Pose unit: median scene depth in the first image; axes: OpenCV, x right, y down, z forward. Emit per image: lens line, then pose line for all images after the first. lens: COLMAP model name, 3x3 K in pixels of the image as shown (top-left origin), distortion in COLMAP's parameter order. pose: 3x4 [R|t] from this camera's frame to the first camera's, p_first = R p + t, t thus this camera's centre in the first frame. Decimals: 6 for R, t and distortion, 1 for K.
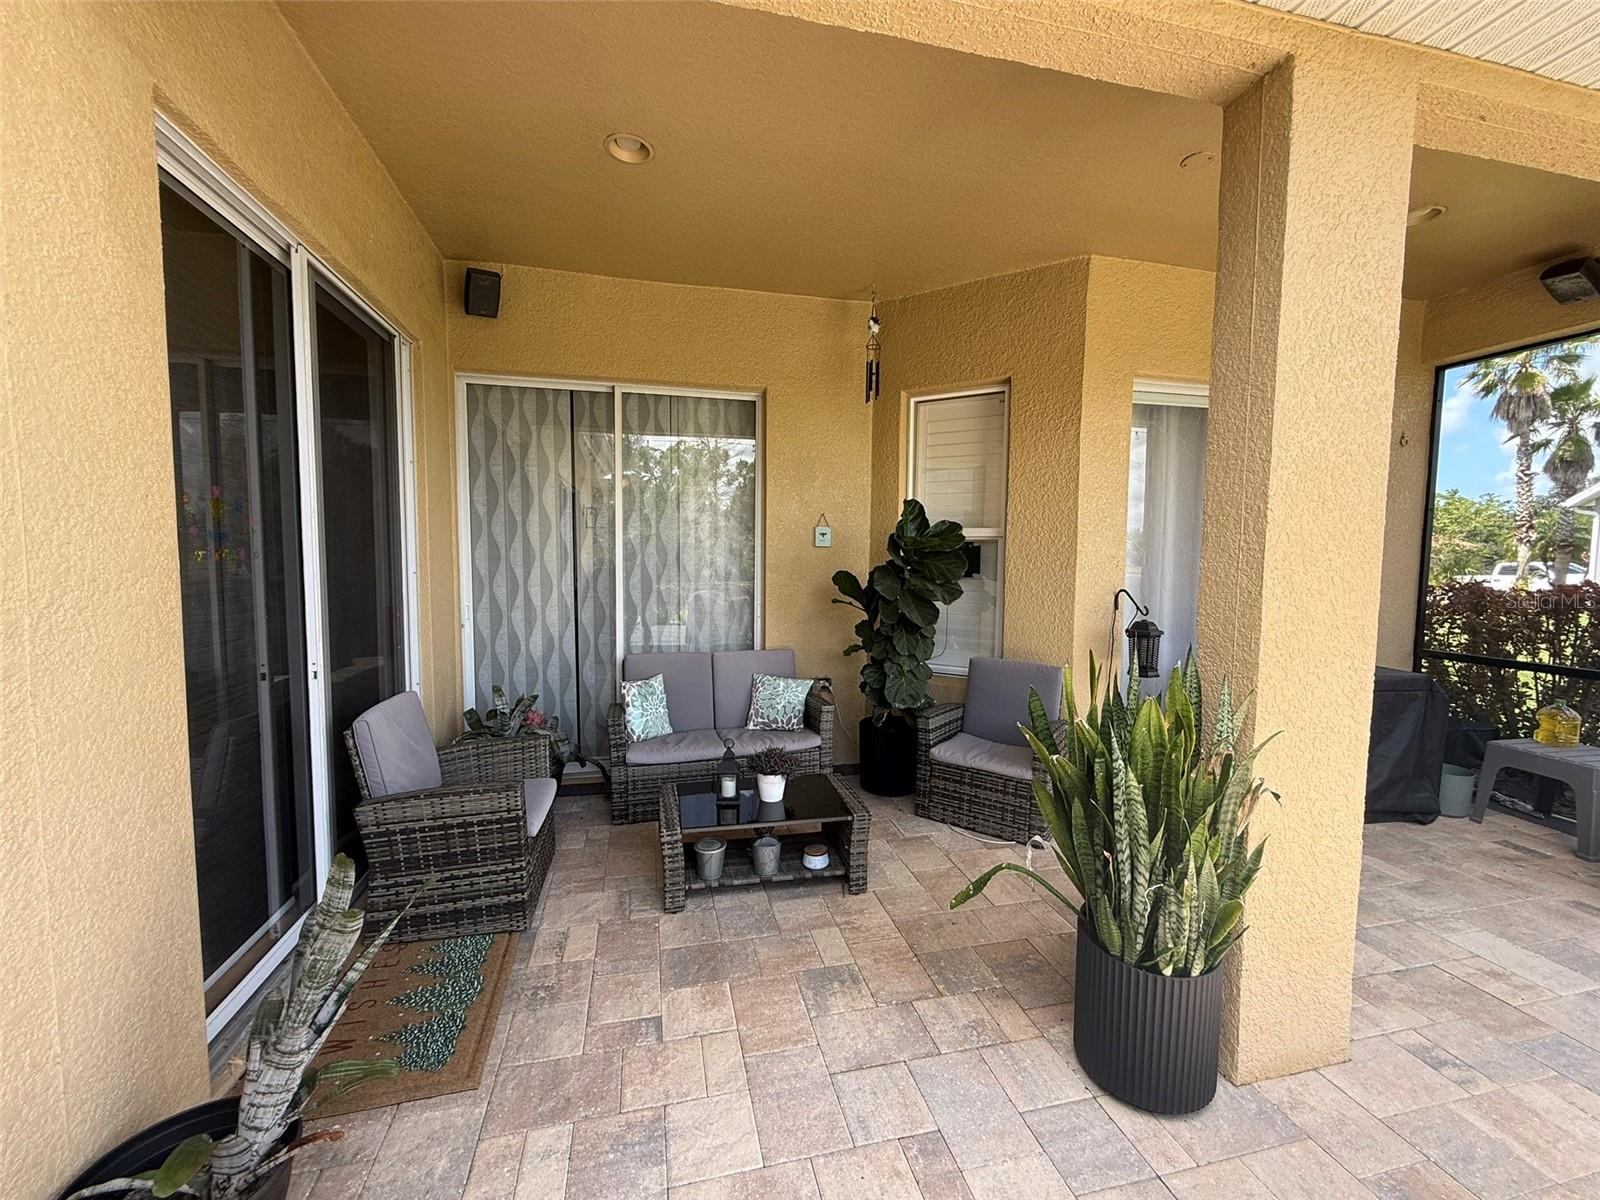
lens RADIAL K [[644.2, 0, 800.0], [0, 644.2, 600.0], [0, 0, 1]] dist [0.000580, 0.000014]
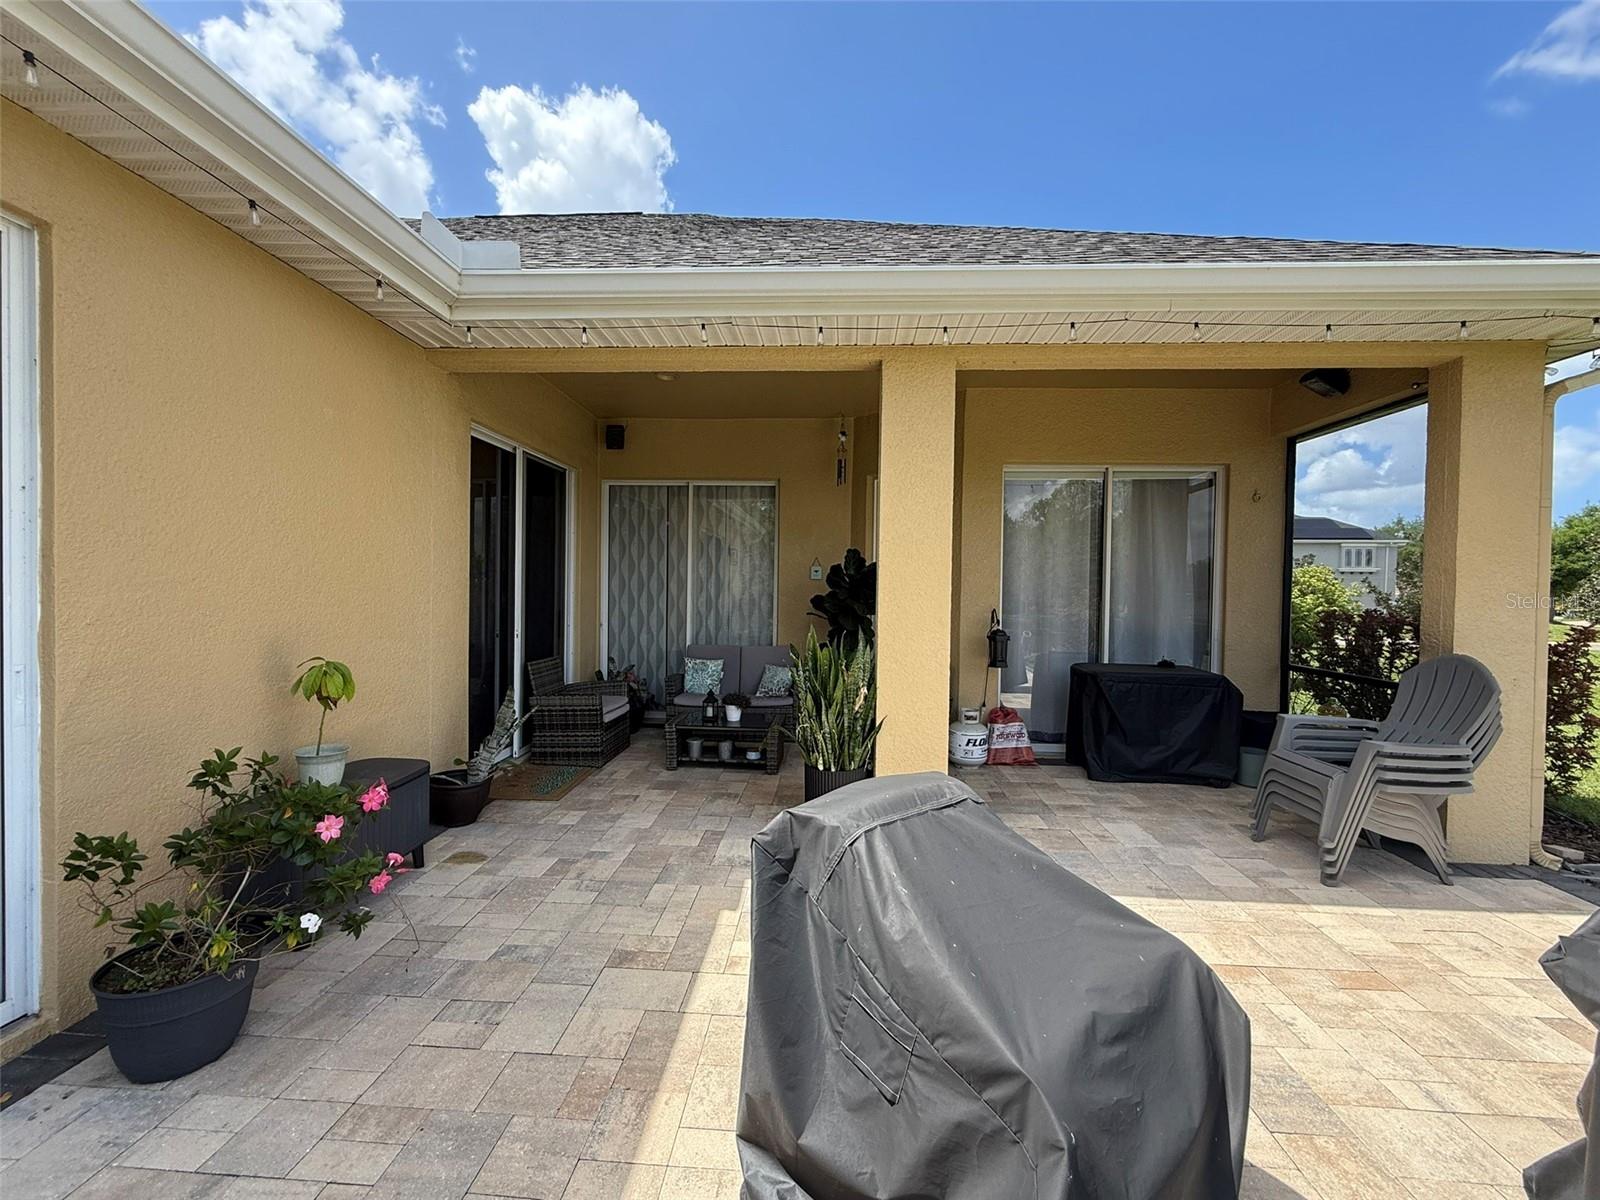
lens RADIAL K [[644.2, 0, 800.0], [0, 644.2, 600.0], [0, 0, 1]] dist [0.000580, 0.000014]
pose [[0.957578, 0.010498, -0.287984, 0.648724], [-0.026306, 0.998348, -0.051077, 0.064411], [0.286973, 0.056486, 0.956272, -0.672008]]
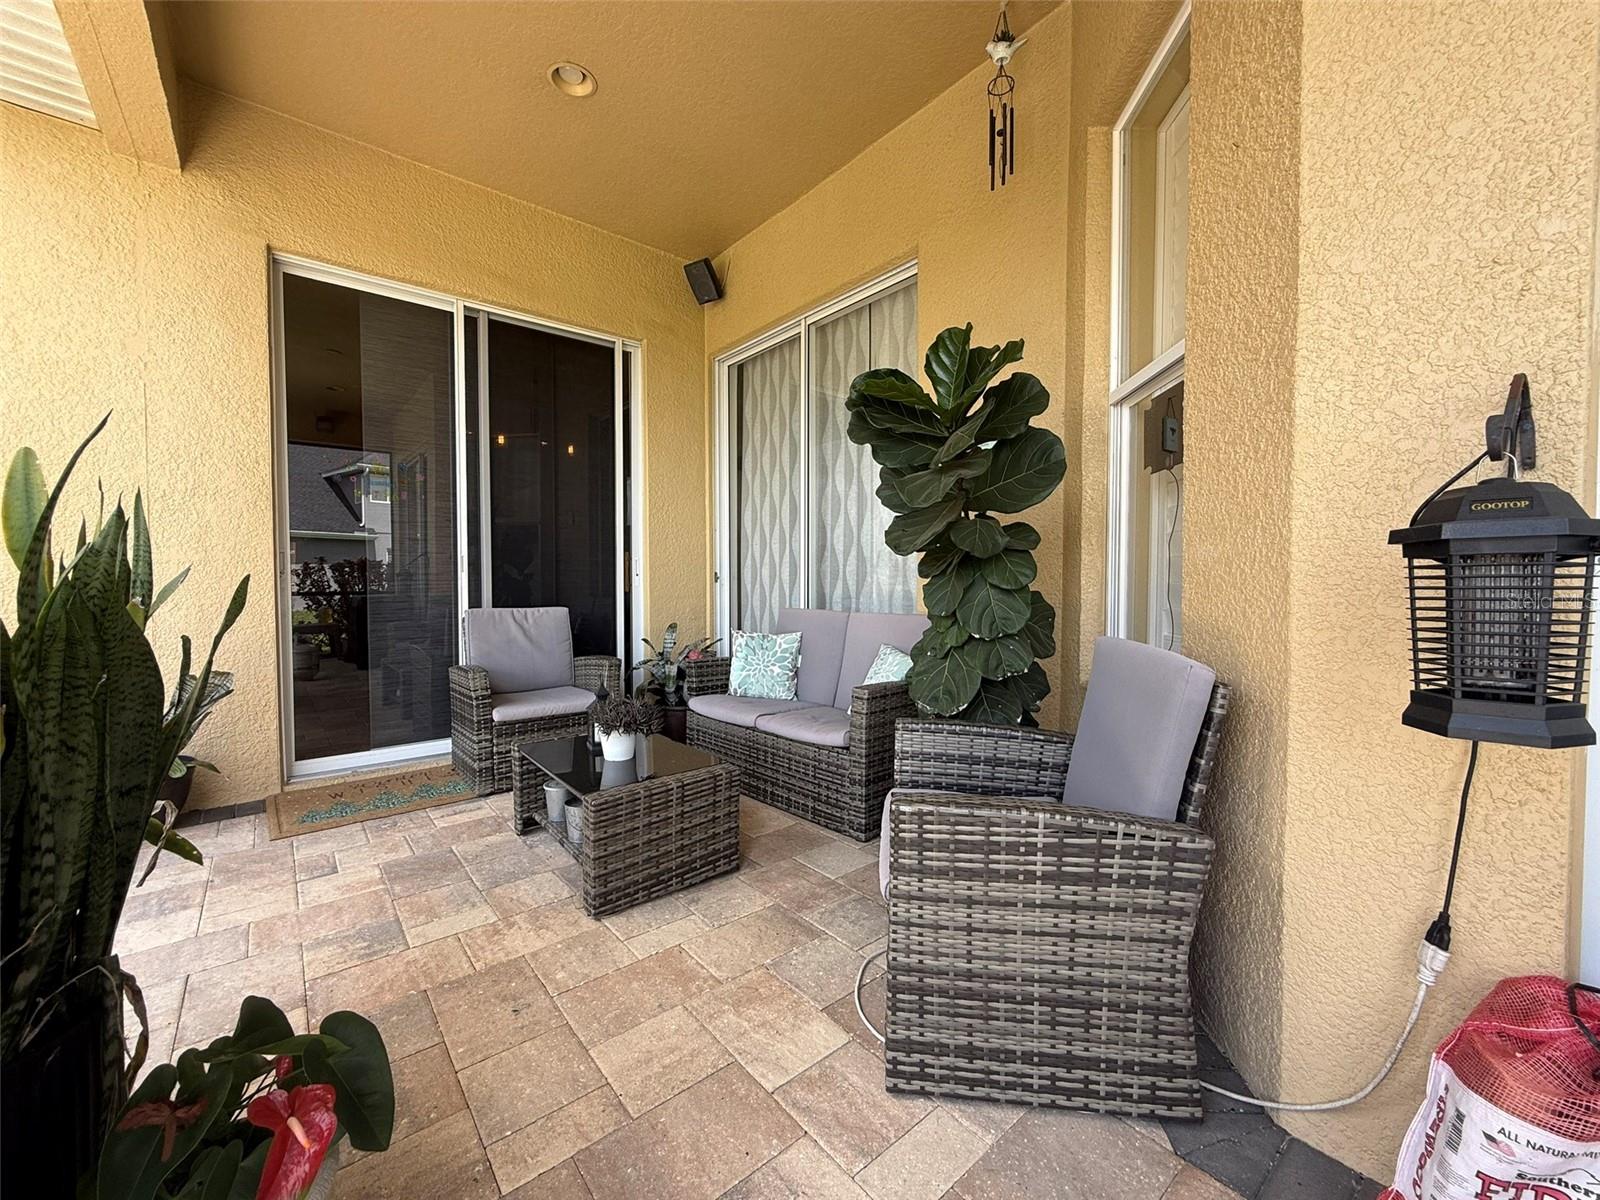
lens RADIAL K [[644.2, 0, 800.0], [0, 644.2, 600.0], [0, 0, 1]] dist [0.000580, 0.000014]
pose [[0.439409, 0.018348, -0.898100, 0.776723], [-0.056105, 0.998400, -0.007054, 0.107754], [0.896533, 0.053487, 0.439735, 0.852345]]
